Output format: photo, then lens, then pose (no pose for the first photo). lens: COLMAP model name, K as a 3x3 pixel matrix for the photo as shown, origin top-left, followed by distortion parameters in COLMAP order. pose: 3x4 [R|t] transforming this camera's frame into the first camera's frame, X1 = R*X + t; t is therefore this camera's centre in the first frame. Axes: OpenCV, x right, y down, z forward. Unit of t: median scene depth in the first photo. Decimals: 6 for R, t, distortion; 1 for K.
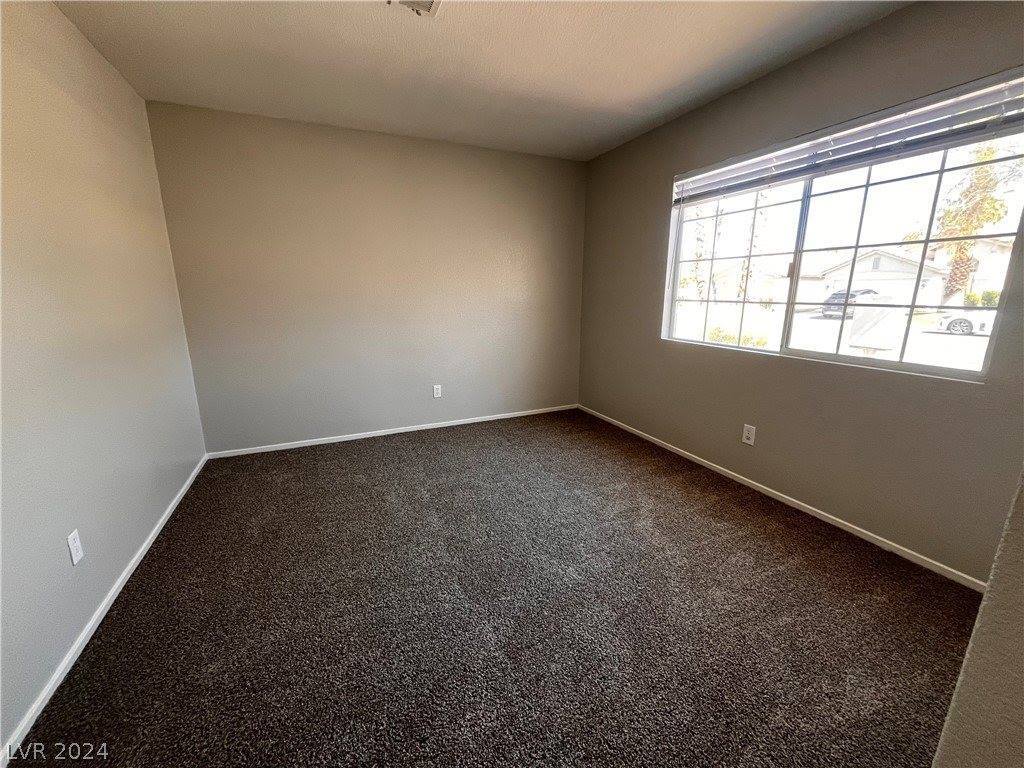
lens RADIAL K [[414.0, 0, 511.2], [0, 414.0, 386.0], [0, 0, 1]] dist [-0.001924, 0.000273]
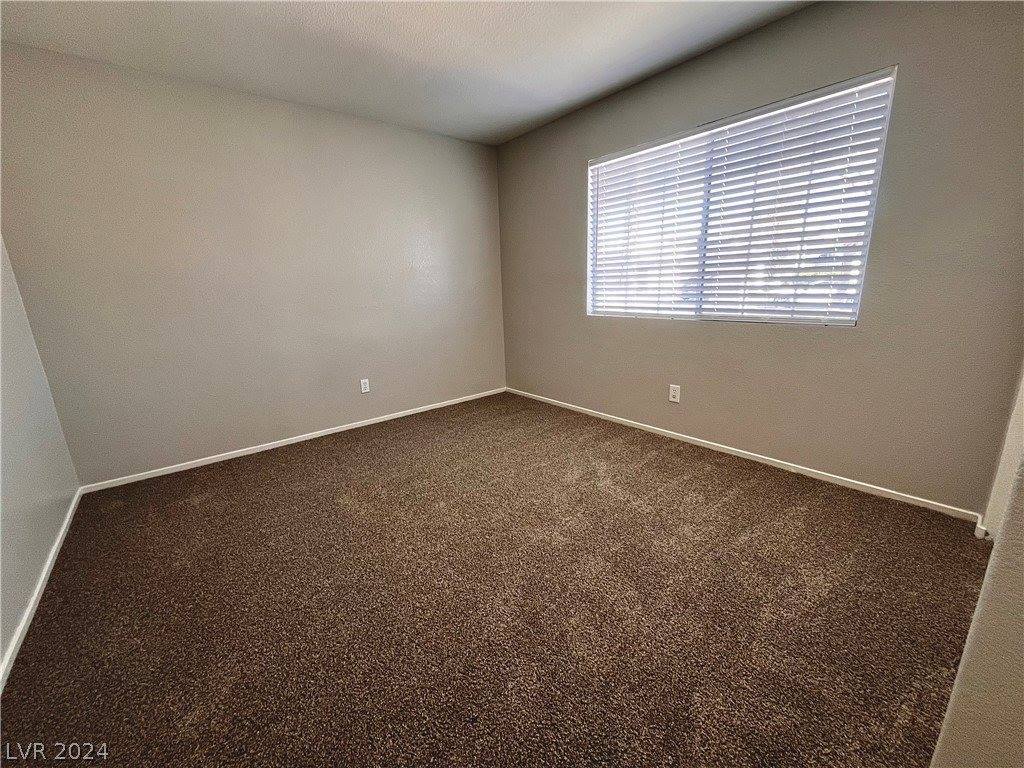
lens RADIAL K [[414.0, 0, 512.5], [0, 414.0, 385.1], [0, 0, 1]] dist [-0.001924, 0.000273]
pose [[0.964528, -0.094073, 0.246648, -0.142251], [0.091231, 0.995565, 0.022952, 0.032547], [-0.247713, 0.000364, 0.968833, 0.022033]]
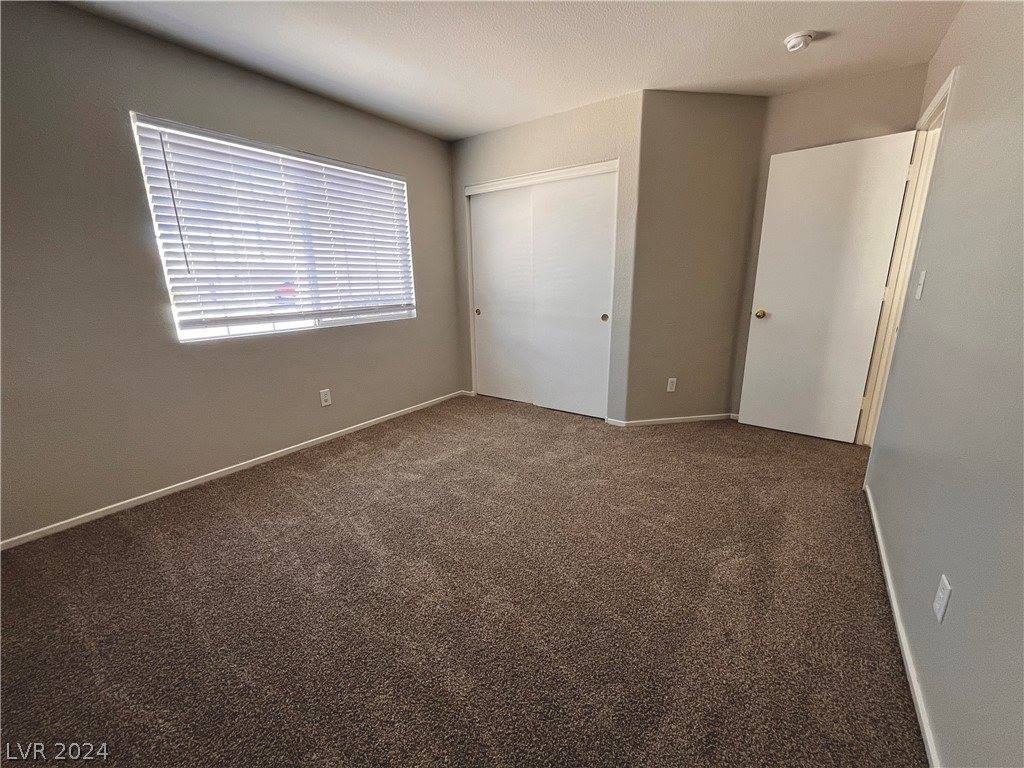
lens RADIAL K [[414.0, 0, 513.0], [0, 414.0, 383.8], [0, 0, 1]] dist [-0.001924, 0.000273]
pose [[-0.505803, -0.205640, 0.837780, -0.784196], [0.209524, 0.912804, 0.350554, -0.254425], [-0.836817, 0.352846, -0.418613, 1.168727]]
